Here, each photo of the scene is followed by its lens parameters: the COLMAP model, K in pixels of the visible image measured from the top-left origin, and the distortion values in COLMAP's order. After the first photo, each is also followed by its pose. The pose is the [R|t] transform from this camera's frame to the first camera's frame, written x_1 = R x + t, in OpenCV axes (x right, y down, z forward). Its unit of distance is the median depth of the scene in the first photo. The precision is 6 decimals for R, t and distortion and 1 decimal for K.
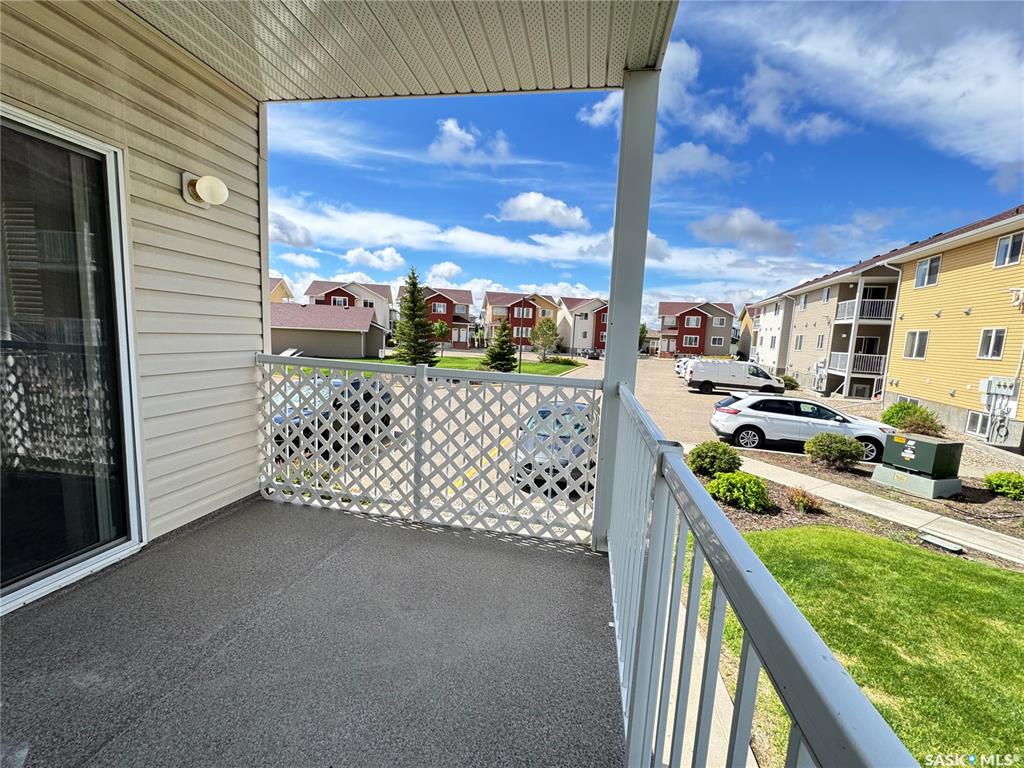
lens RADIAL K [[409.6, 0, 512.0], [0, 409.6, 376.2], [0, 0, 1]] dist [-0.004245, 0.001109]
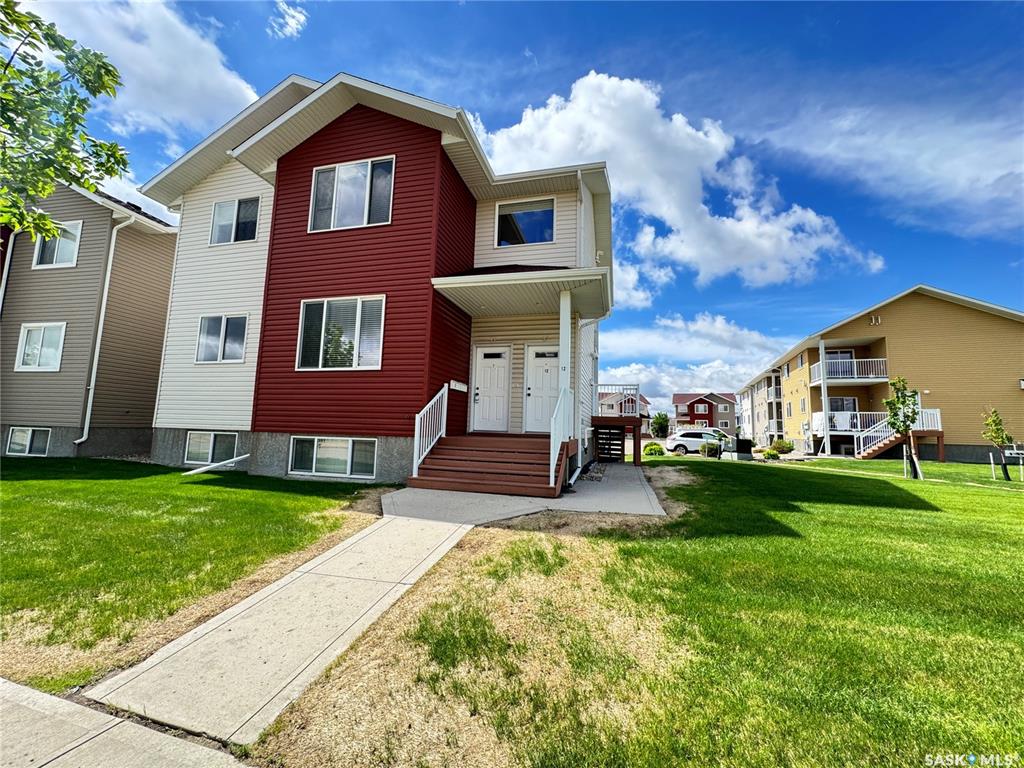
lens RADIAL K [[409.6, 0, 515.2], [0, 409.6, 382.0], [0, 0, 1]] dist [-0.004245, 0.001109]
pose [[0.997534, -0.027707, -0.064478, -0.070989], [0.012808, 0.975211, -0.220907, 0.134278], [0.069000, 0.219537, 0.973161, -0.626392]]
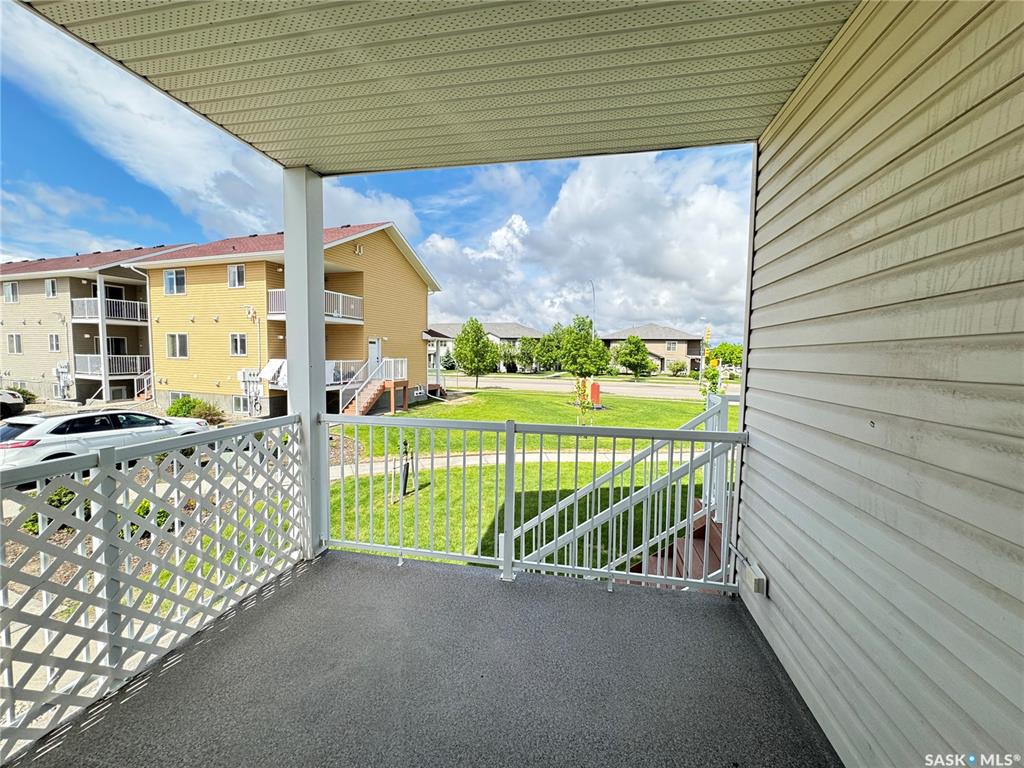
lens RADIAL K [[409.6, 0, 515.5], [0, 409.6, 381.9], [0, 0, 1]] dist [-0.004245, 0.001109]
pose [[0.011413, -0.114937, 0.993307, -0.095889], [0.088997, 0.989546, 0.113479, -0.016469], [-0.995967, 0.087106, 0.021523, 0.037969]]
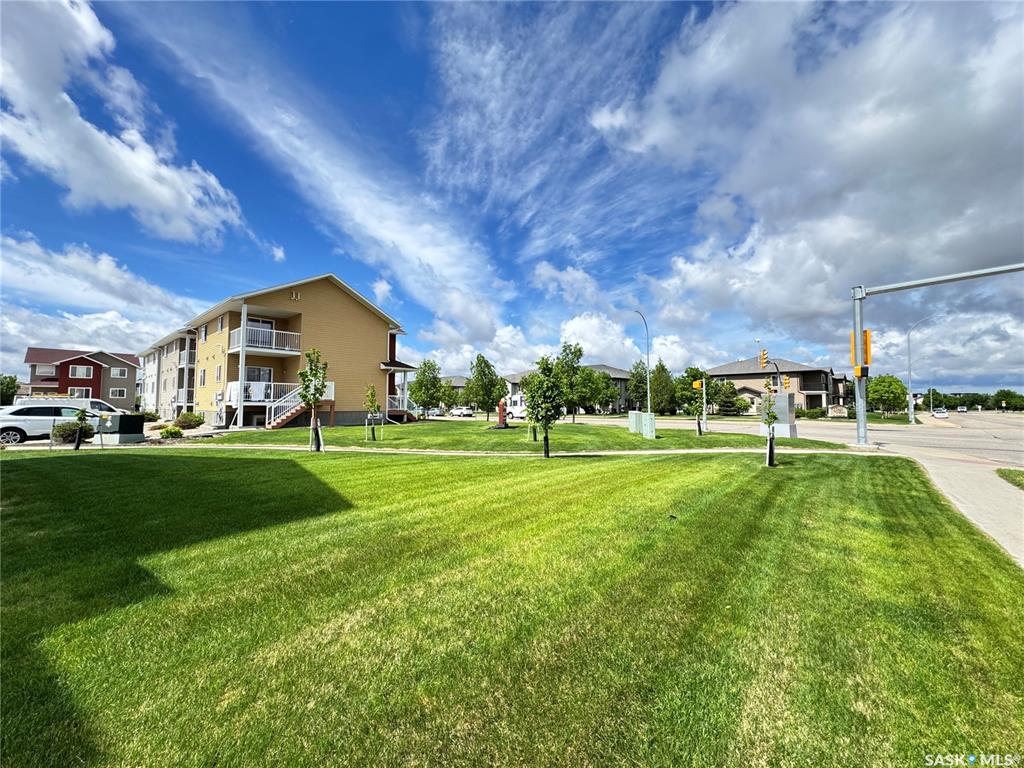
lens RADIAL K [[409.6, 0, 514.3], [0, 409.6, 383.9], [0, 0, 1]] dist [-0.004245, 0.001109]
pose [[0.394878, 0.002560, 0.918730, 0.005749], [0.113756, 0.992165, -0.051658, 0.119626], [-0.911664, 0.124910, 0.391492, -0.521399]]
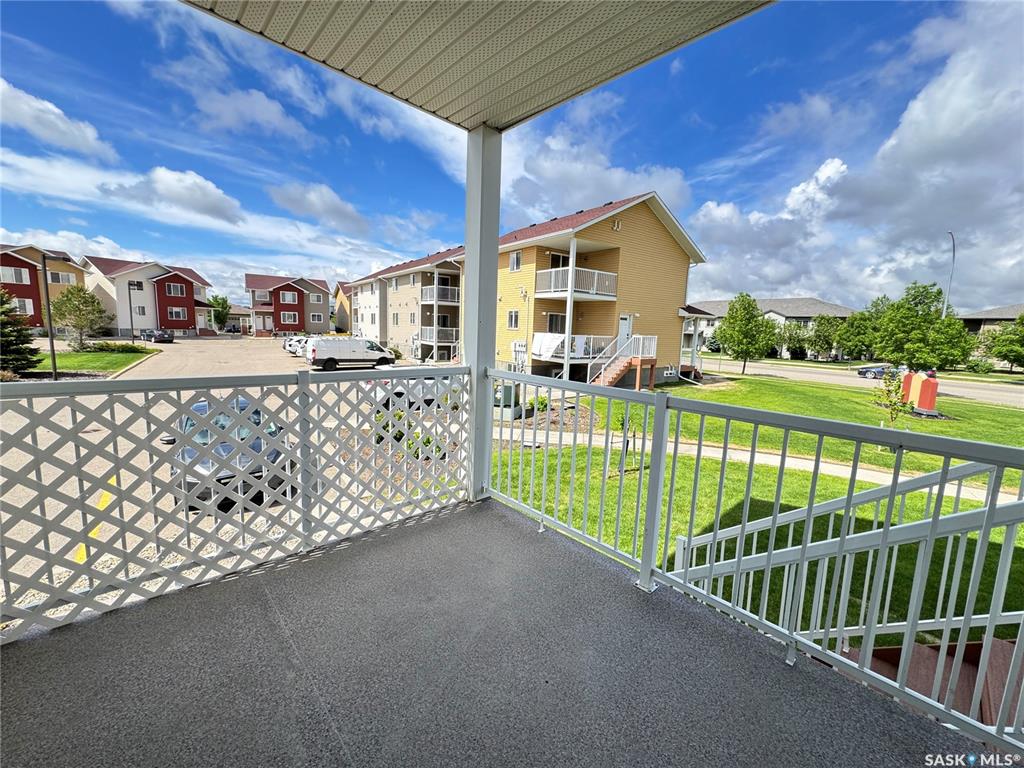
lens RADIAL K [[409.6, 0, 514.9], [0, 409.6, 381.2], [0, 0, 1]] dist [-0.004245, 0.001109]
pose [[0.594236, -0.130784, 0.793586, -0.072779], [0.074461, 0.991399, 0.107628, -0.007293], [-0.800836, -0.004865, 0.598863, 0.015529]]
